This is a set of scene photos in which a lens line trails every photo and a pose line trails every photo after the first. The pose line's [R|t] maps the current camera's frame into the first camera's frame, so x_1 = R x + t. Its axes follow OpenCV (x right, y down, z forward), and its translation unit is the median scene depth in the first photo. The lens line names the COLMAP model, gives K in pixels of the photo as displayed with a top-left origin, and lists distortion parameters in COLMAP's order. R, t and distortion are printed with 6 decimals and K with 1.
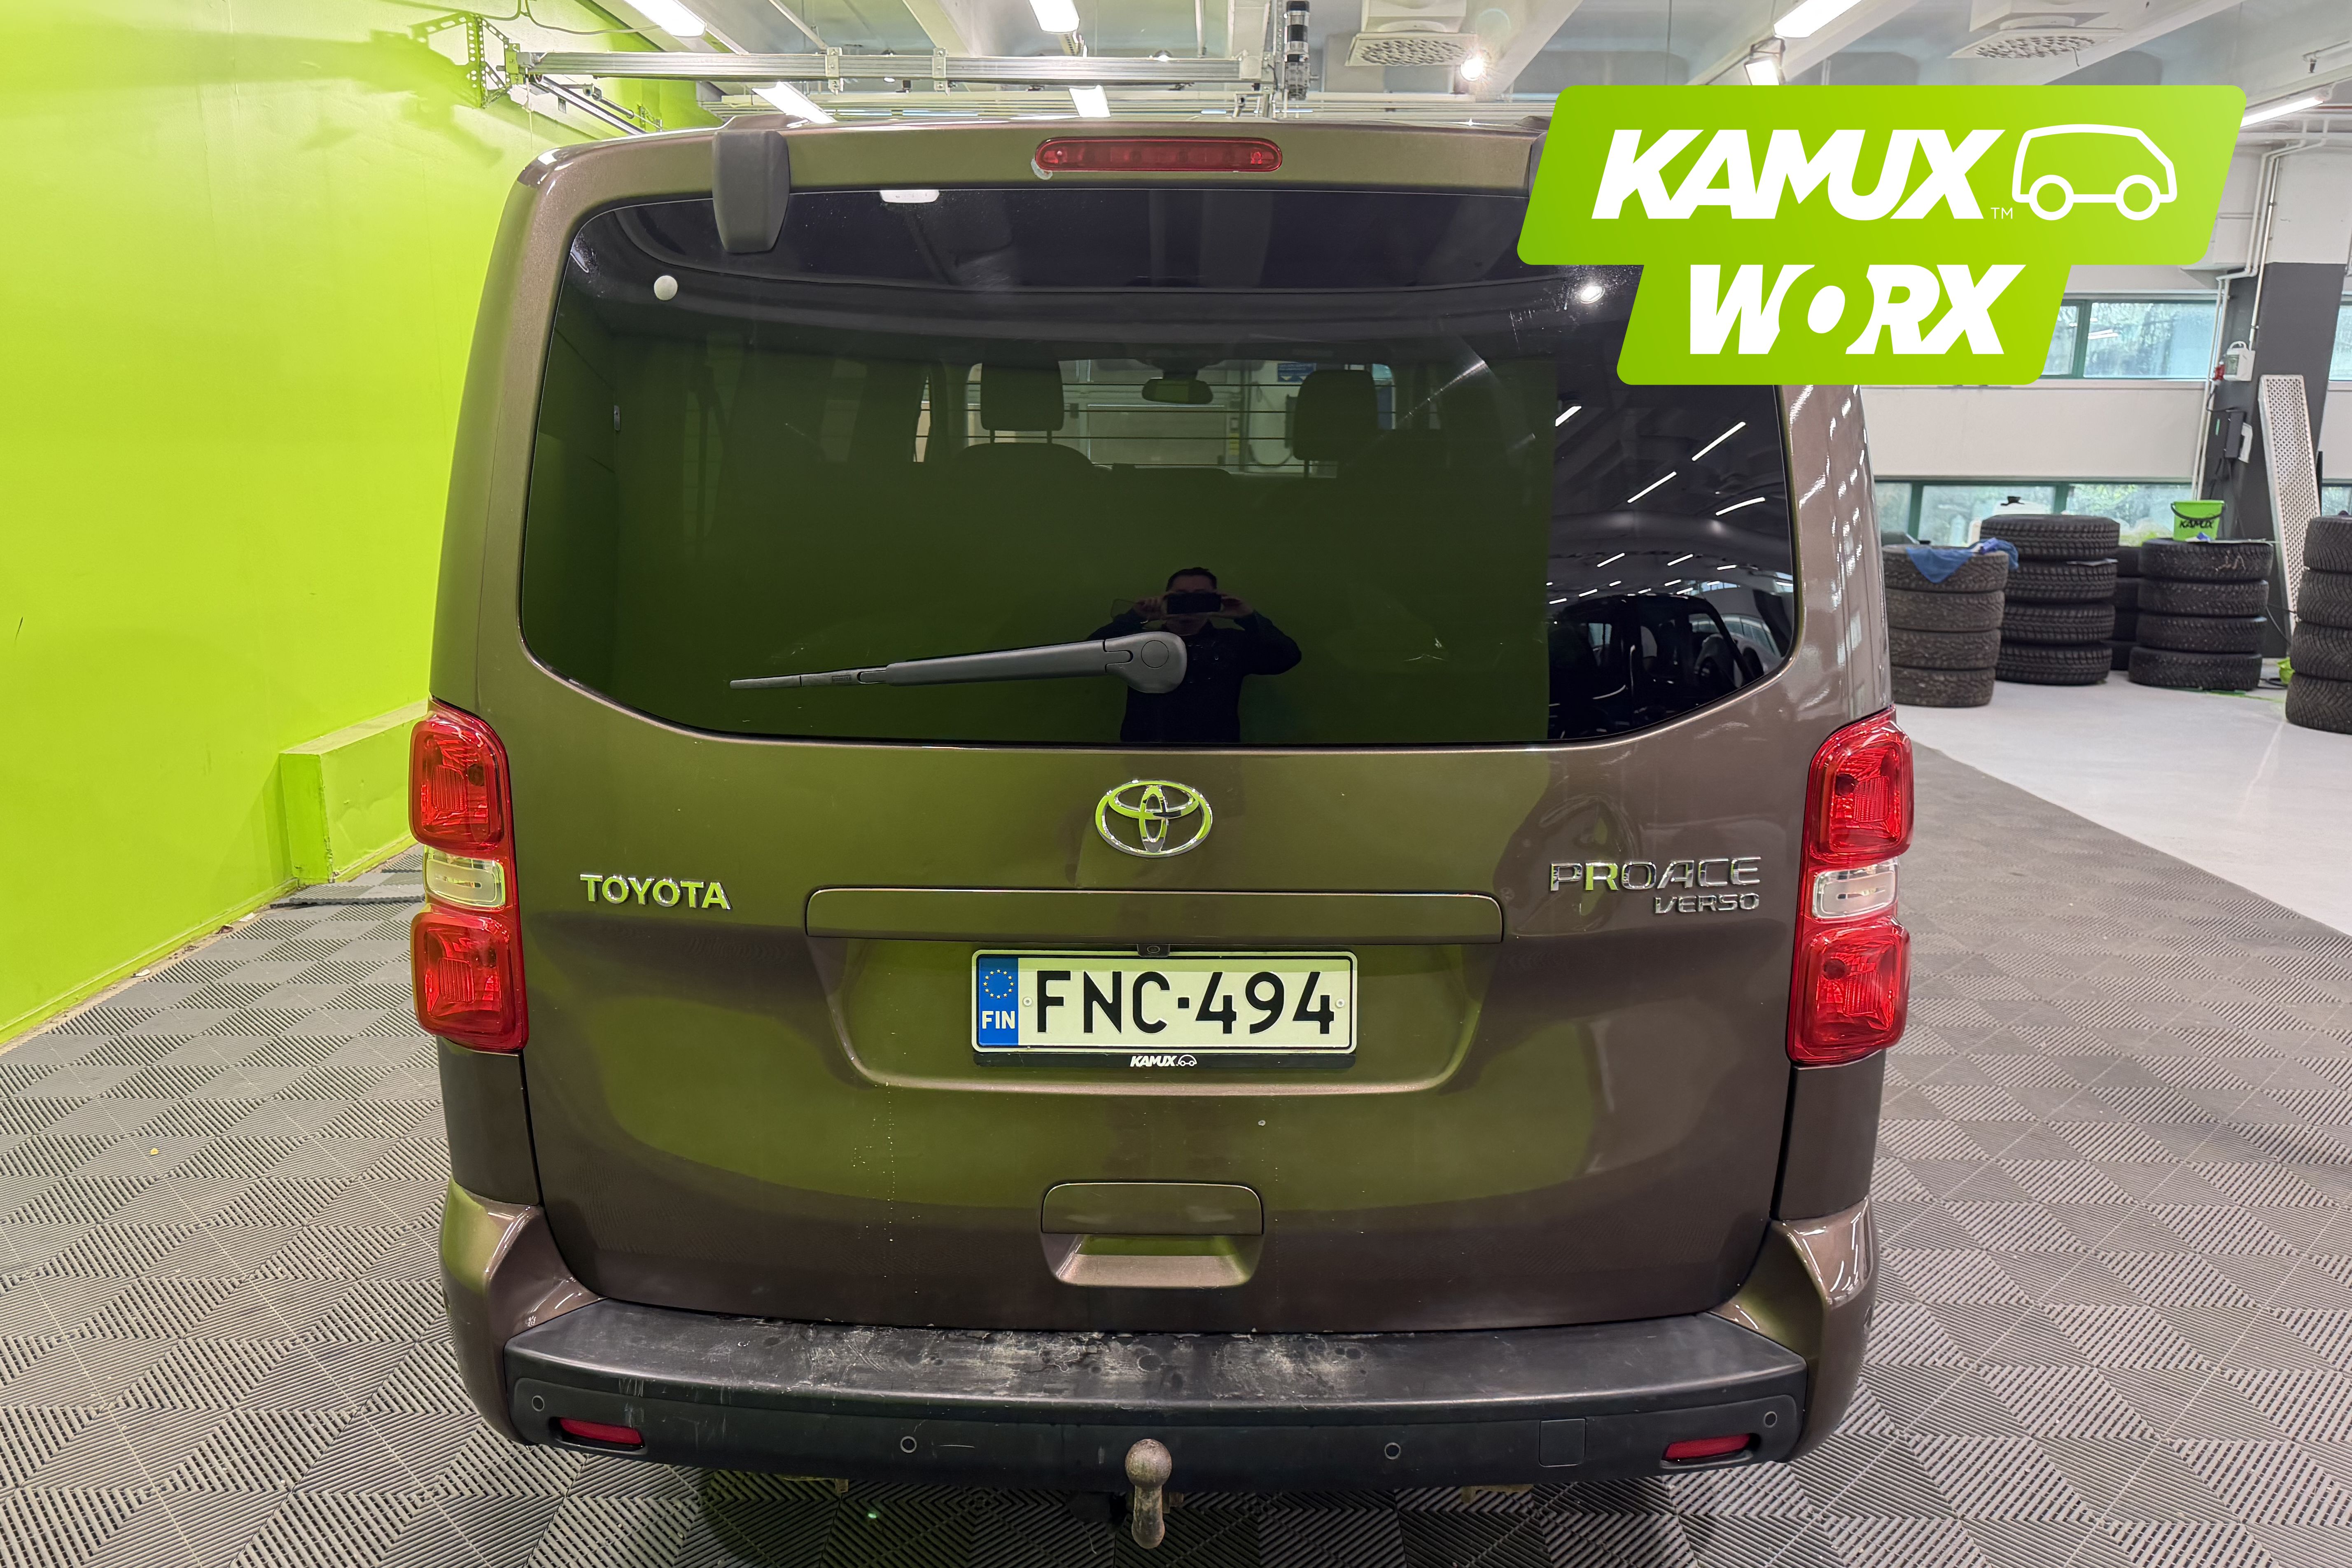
lens RADIAL K [[1713.6, 0, 1188.8], [0, 1713.6, 727.8], [0, 0, 1]] dist [0.166628, -0.315383]
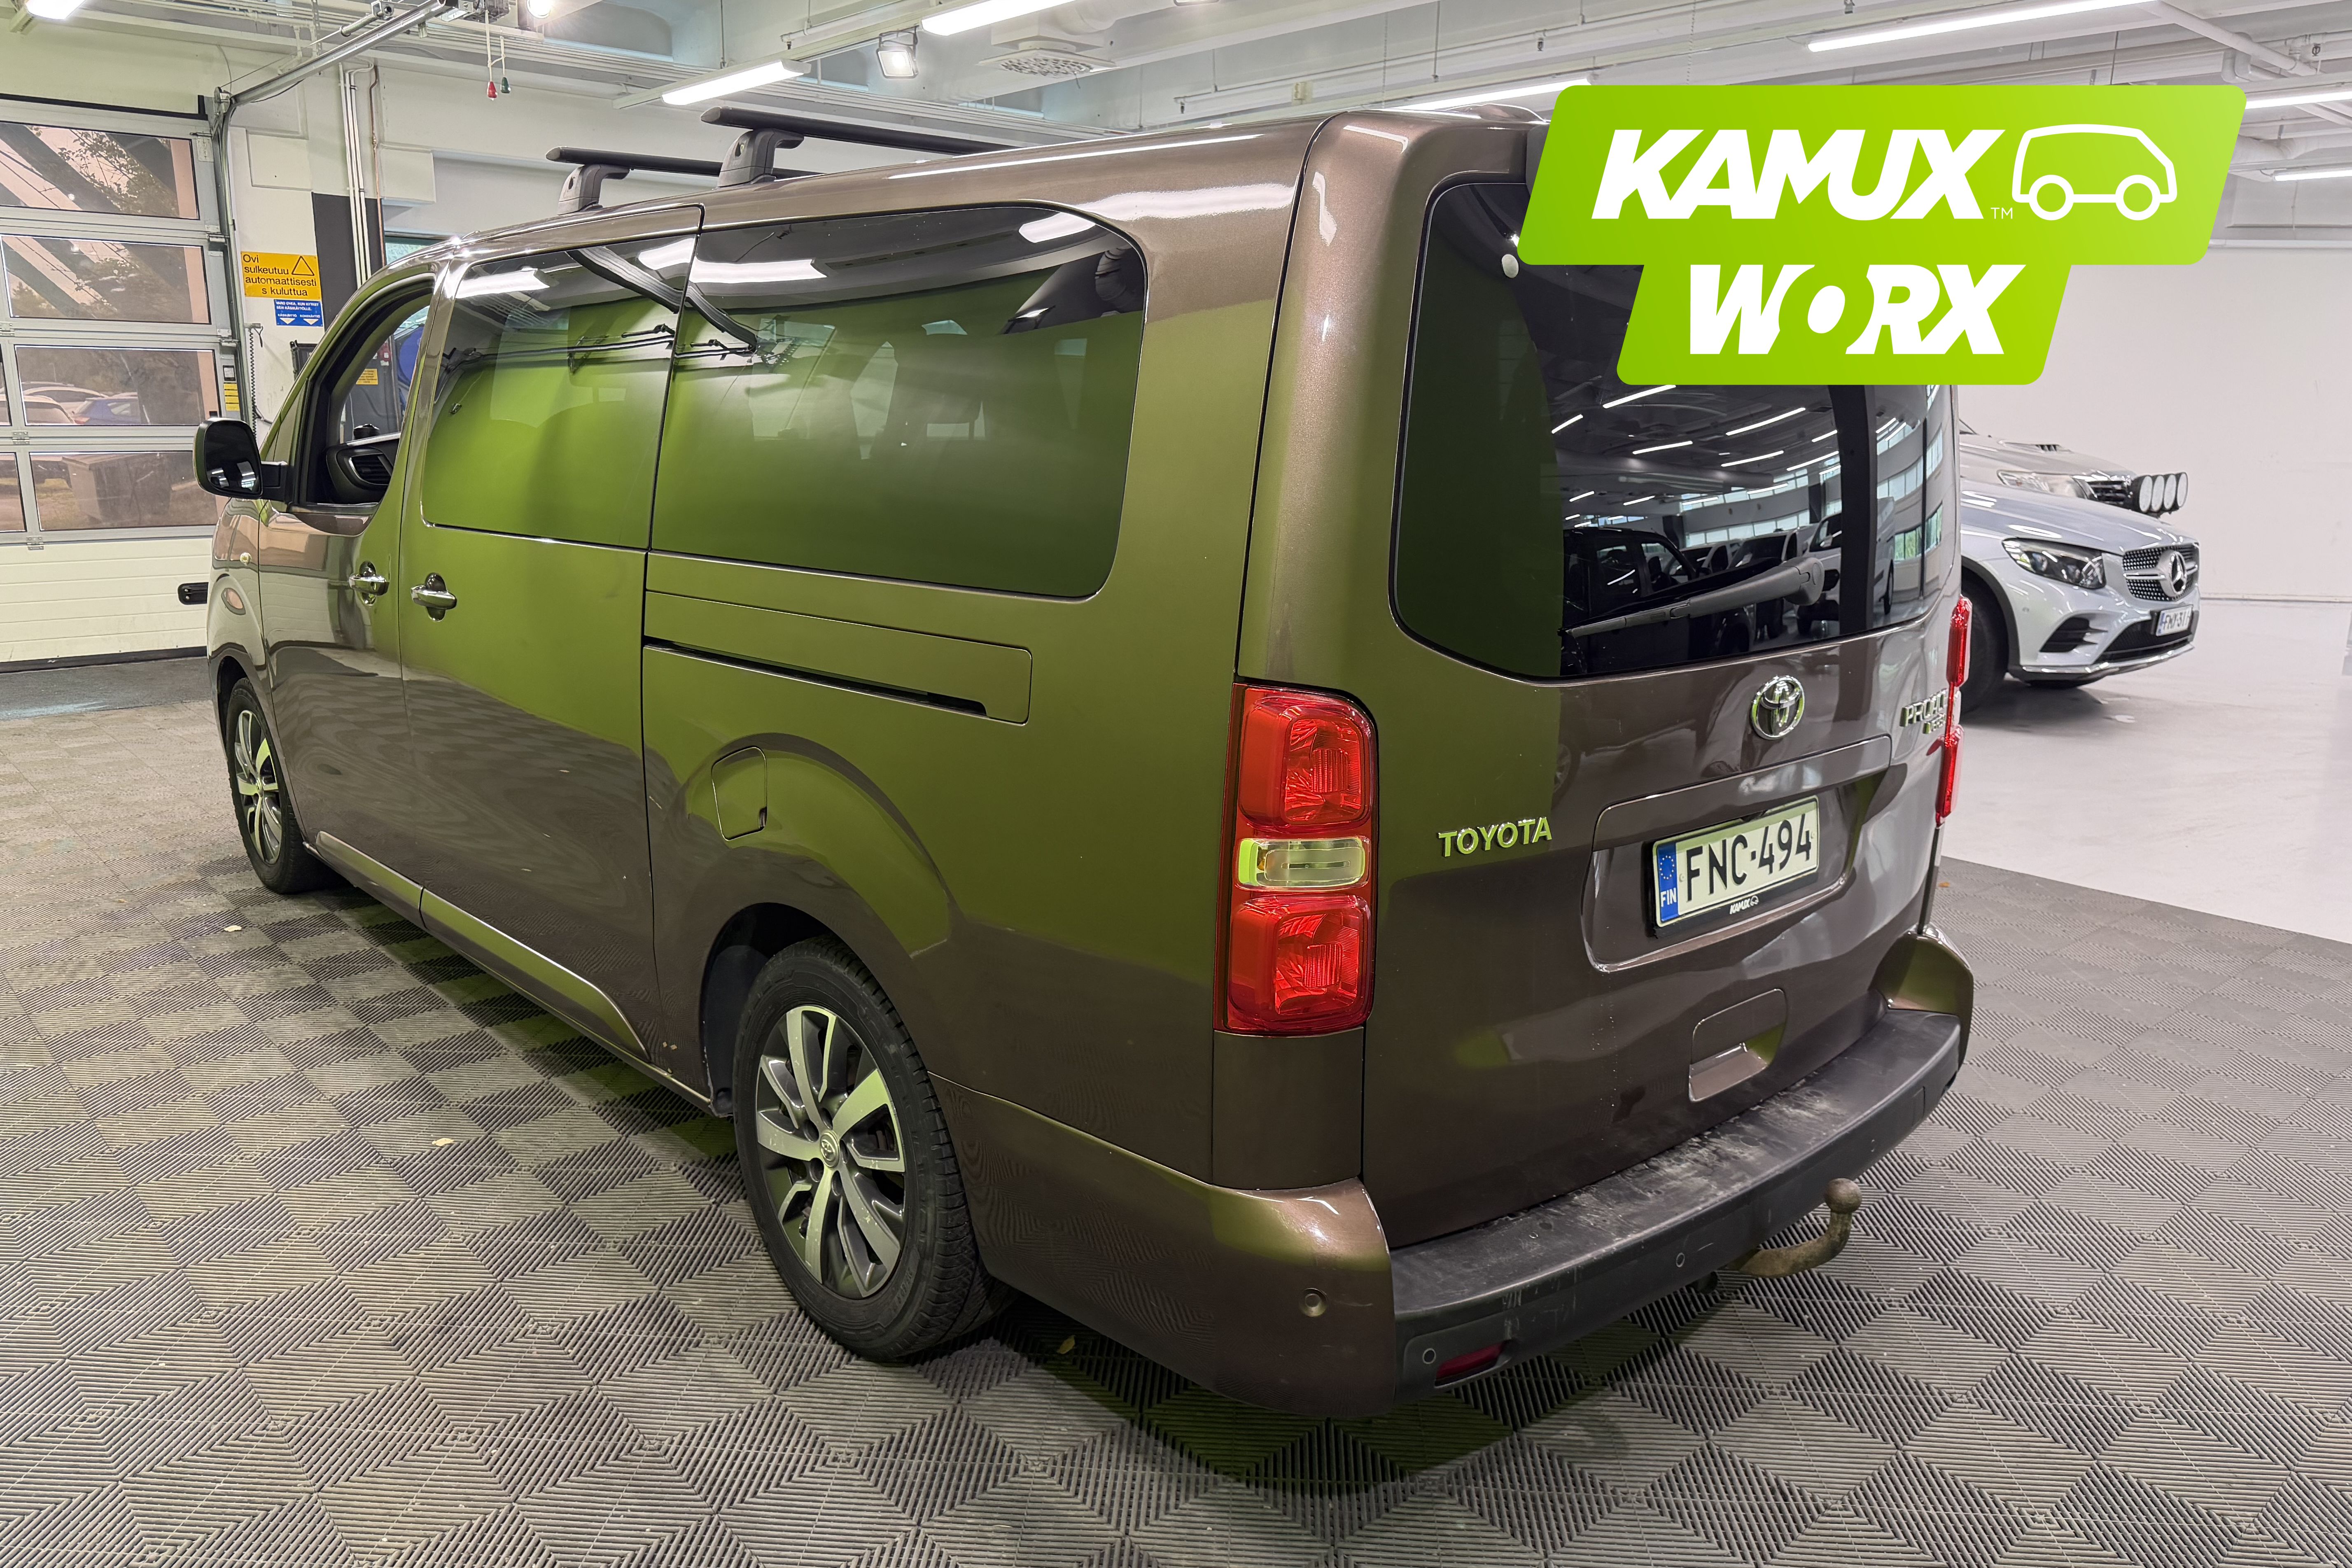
lens RADIAL K [[1713.6, 0, 1188.8], [0, 1713.6, 727.8], [0, 0, 1]] dist [0.166628, -0.315383]
pose [[0.717033, -0.125847, 0.685585, -1.156811], [0.110837, 0.991638, 0.066105, -0.062712], [-0.688171, 0.028589, 0.724985, 0.357771]]
